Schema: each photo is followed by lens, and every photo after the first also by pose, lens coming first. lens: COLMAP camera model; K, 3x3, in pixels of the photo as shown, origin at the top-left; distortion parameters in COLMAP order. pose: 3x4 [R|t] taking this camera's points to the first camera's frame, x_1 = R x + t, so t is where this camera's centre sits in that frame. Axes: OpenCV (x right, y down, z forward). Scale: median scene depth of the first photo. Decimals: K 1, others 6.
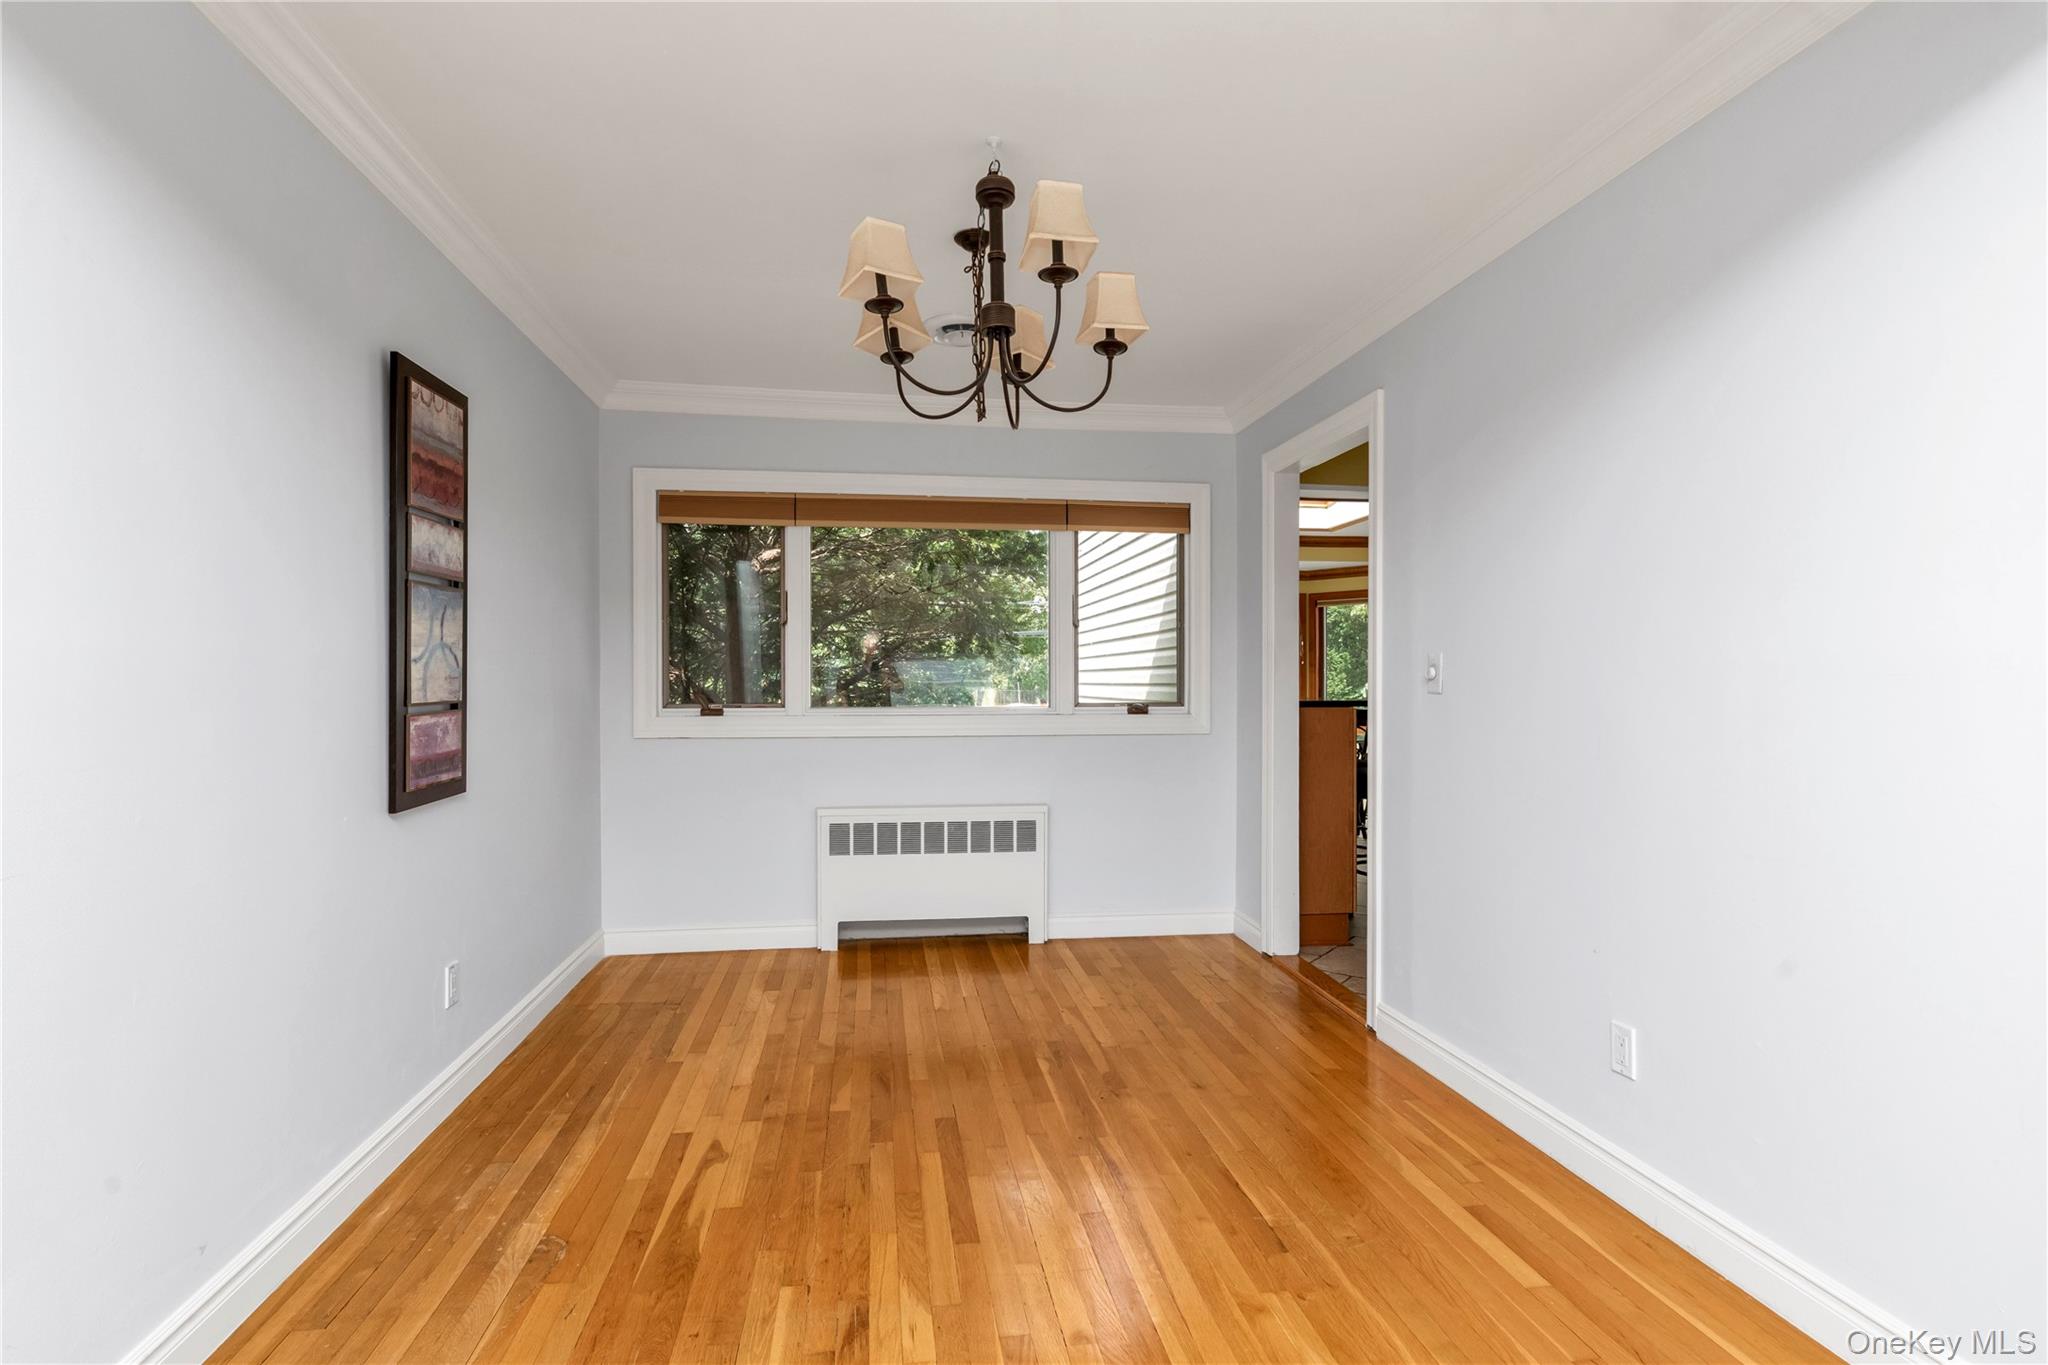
lens RADIAL K [[995.1, 0, 1016.2], [0, 995.1, 678.7], [0, 0, 1]] dist [-0.000876, -0.000011]
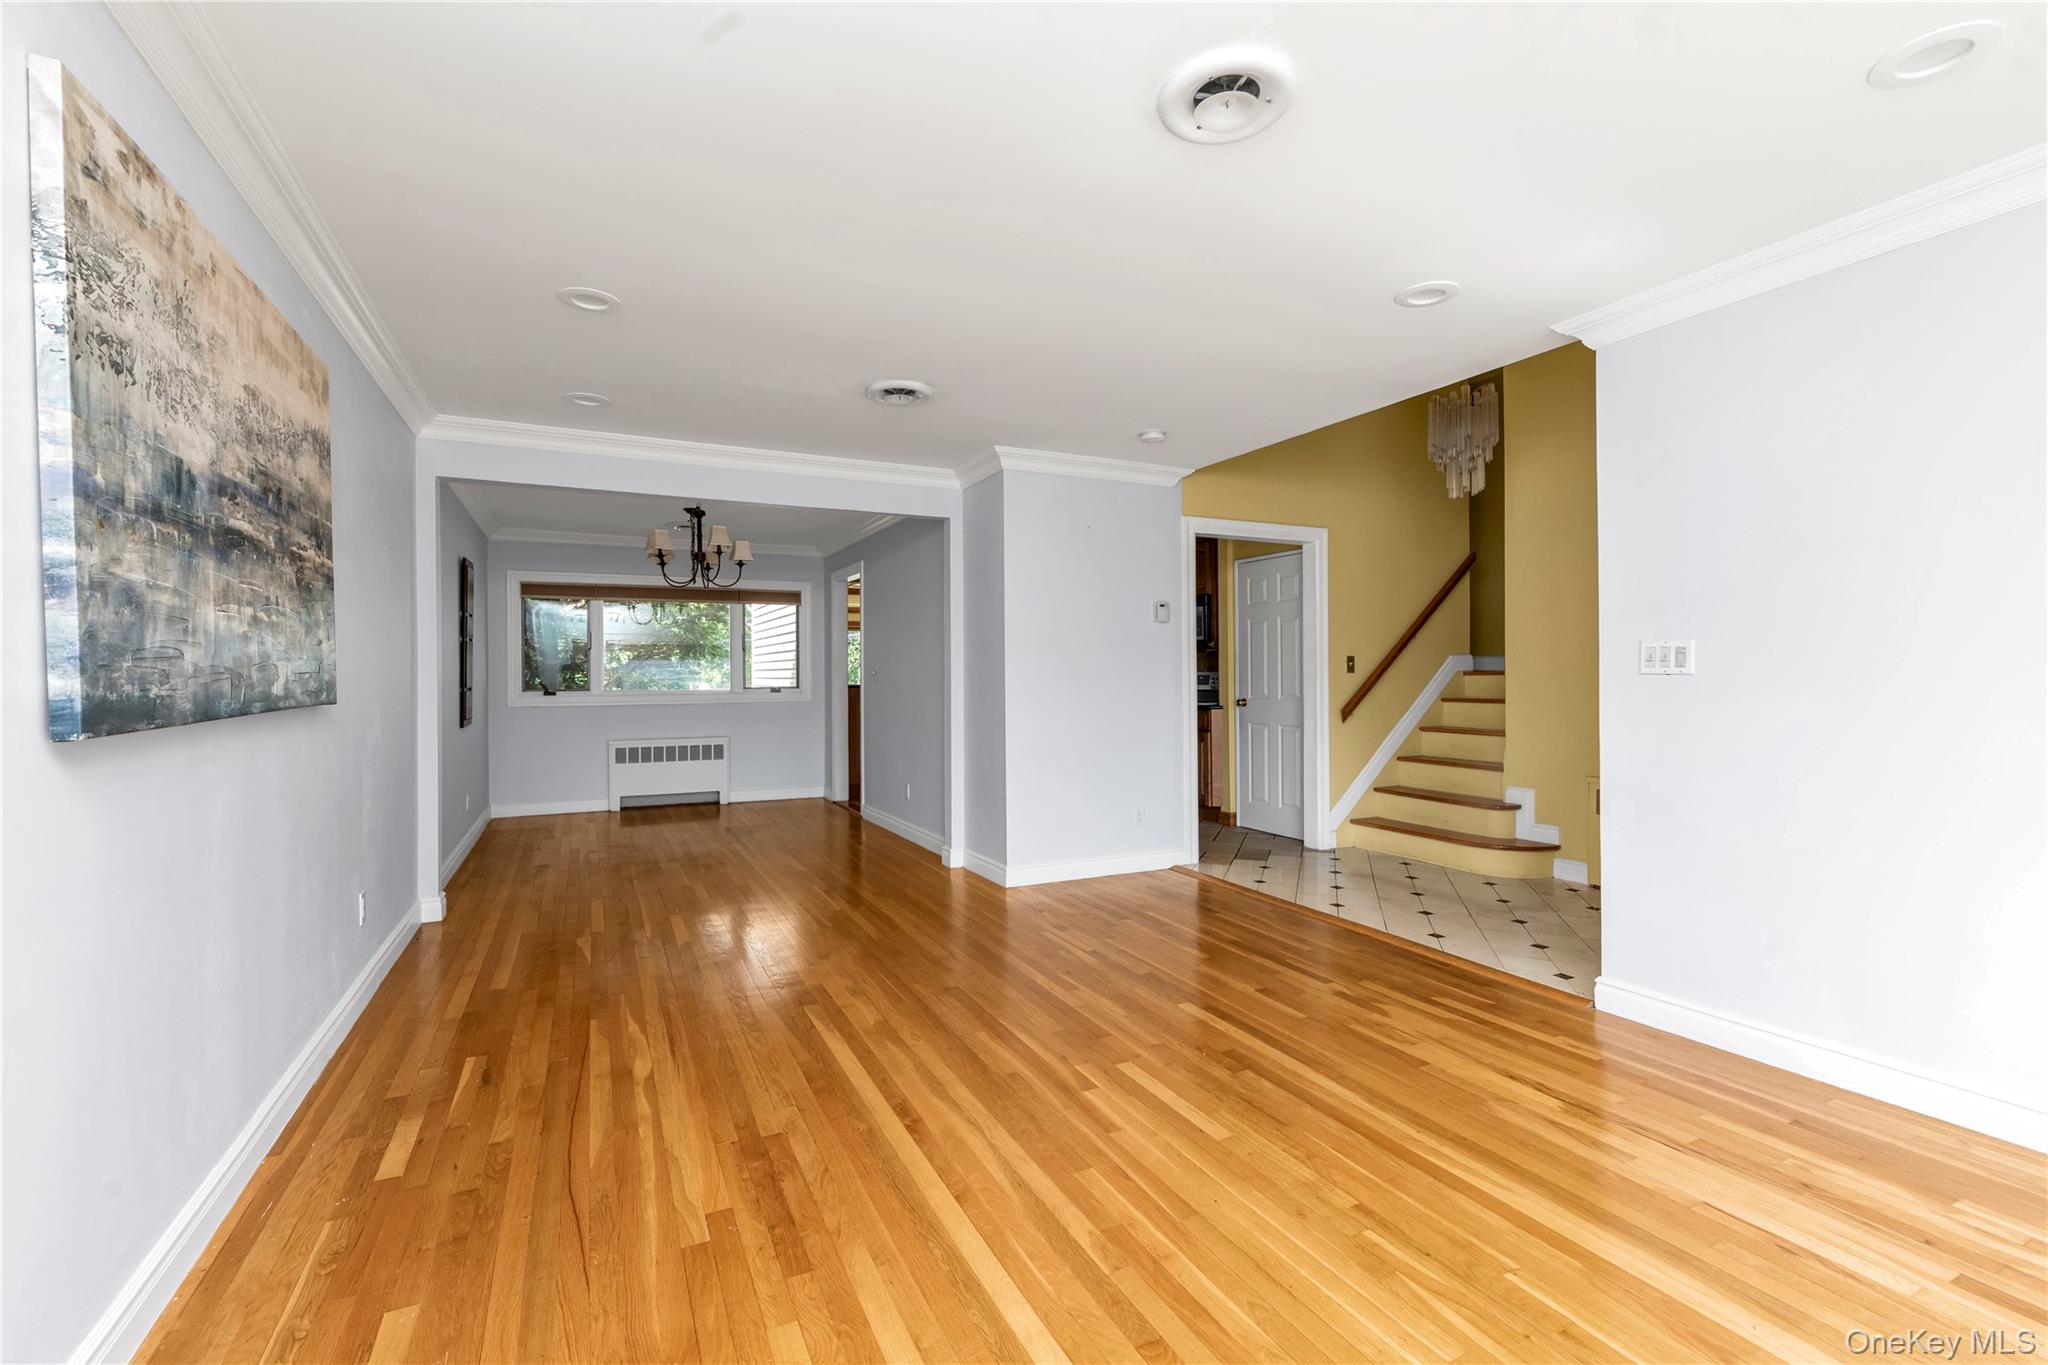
lens RADIAL K [[902.9, 0, 1025.3], [0, 902.9, 677.5], [0, 0, 1]] dist [0.002314, 0.000519]
pose [[0.949668, -0.007911, 0.313157, 0.029533], [0.005856, 0.999955, 0.007501, -0.007257], [-0.313202, -0.005290, 0.949672, -0.980736]]
